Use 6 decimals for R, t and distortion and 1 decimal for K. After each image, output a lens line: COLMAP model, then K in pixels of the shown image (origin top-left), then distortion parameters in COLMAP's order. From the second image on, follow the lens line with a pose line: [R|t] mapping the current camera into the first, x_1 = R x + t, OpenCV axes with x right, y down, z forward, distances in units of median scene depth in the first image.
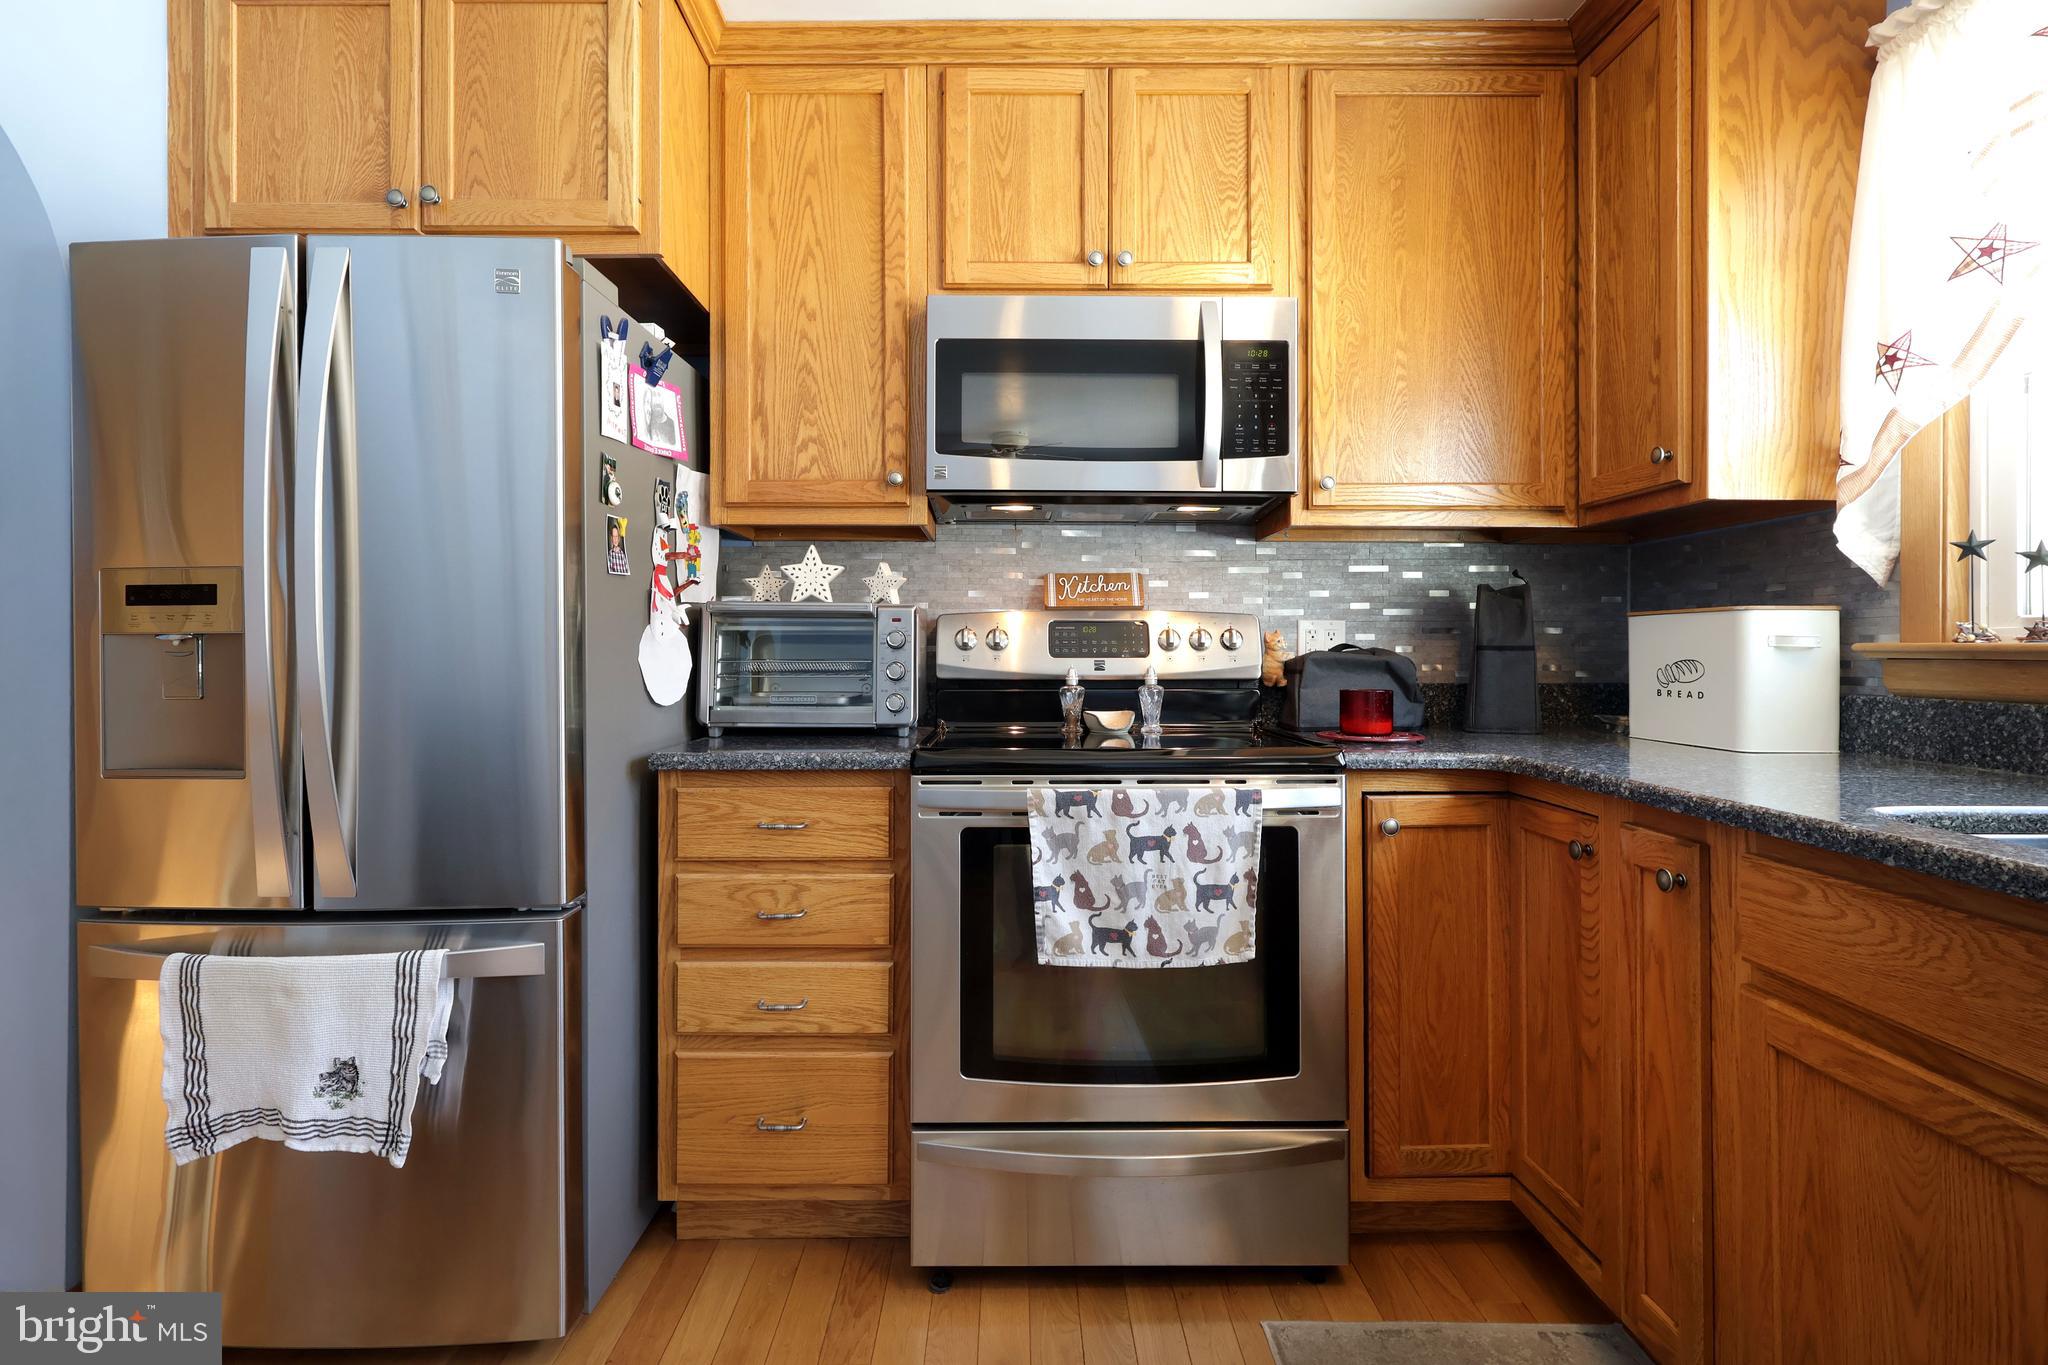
lens RADIAL K [[969.4, 0, 1013.6], [0, 969.4, 642.7], [0, 0, 1]] dist [0.002150, 0.000108]
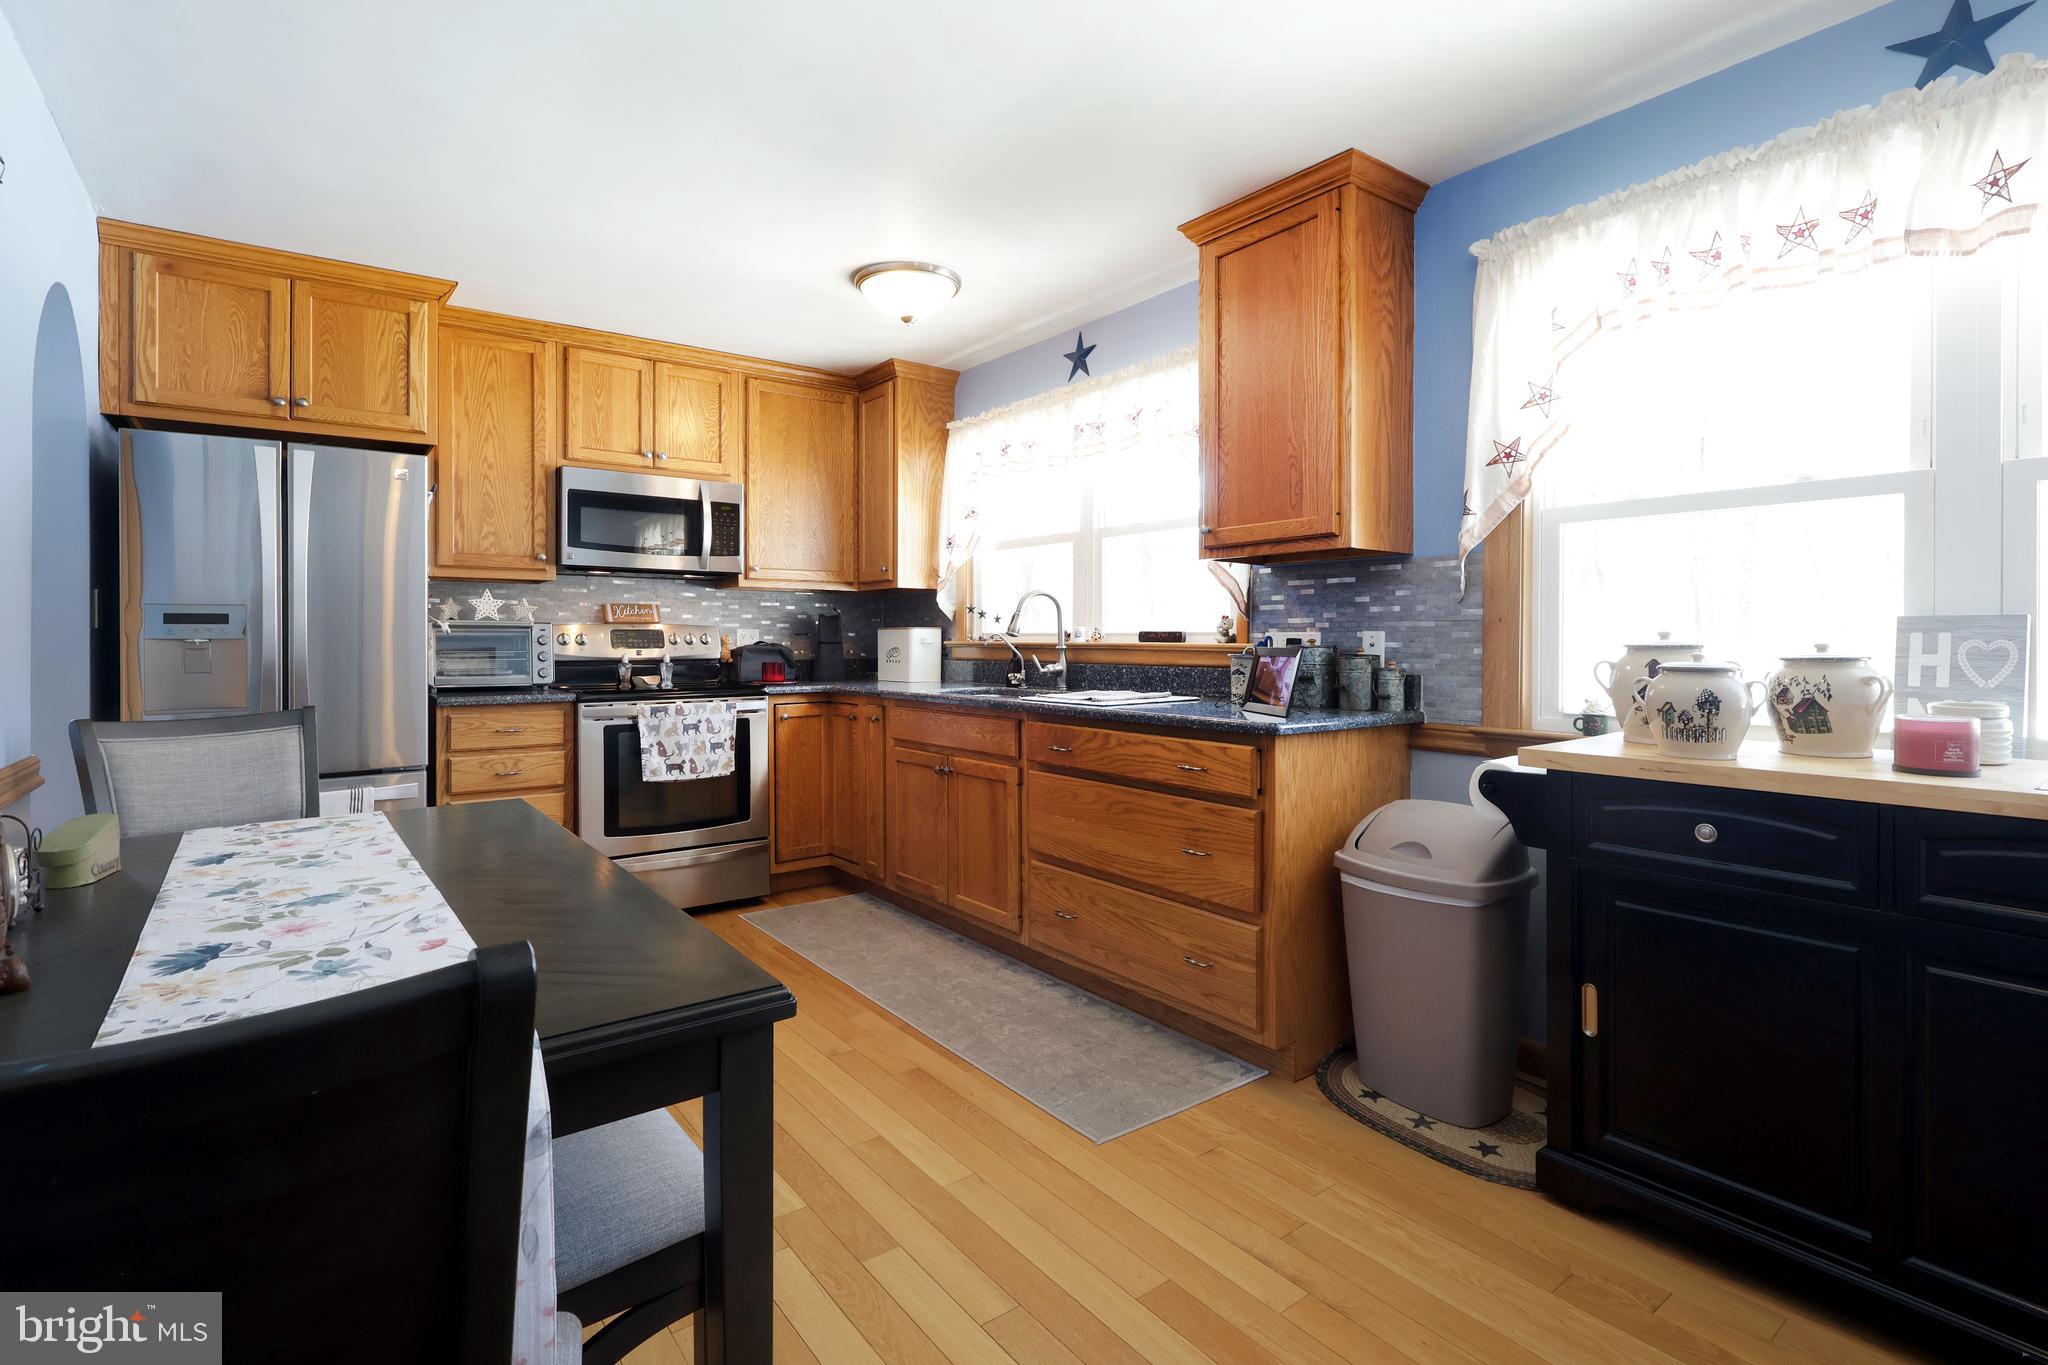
lens RADIAL K [[967.0, 0, 1005.1], [0, 967.0, 634.4], [0, 0, 1]] dist [-0.000765, 0.000021]
pose [[0.805472, 0.002356, 0.592629, -0.557222], [-0.002178, 0.999997, -0.001015, -0.015473], [-0.592630, -0.000473, 0.805475, -1.178952]]
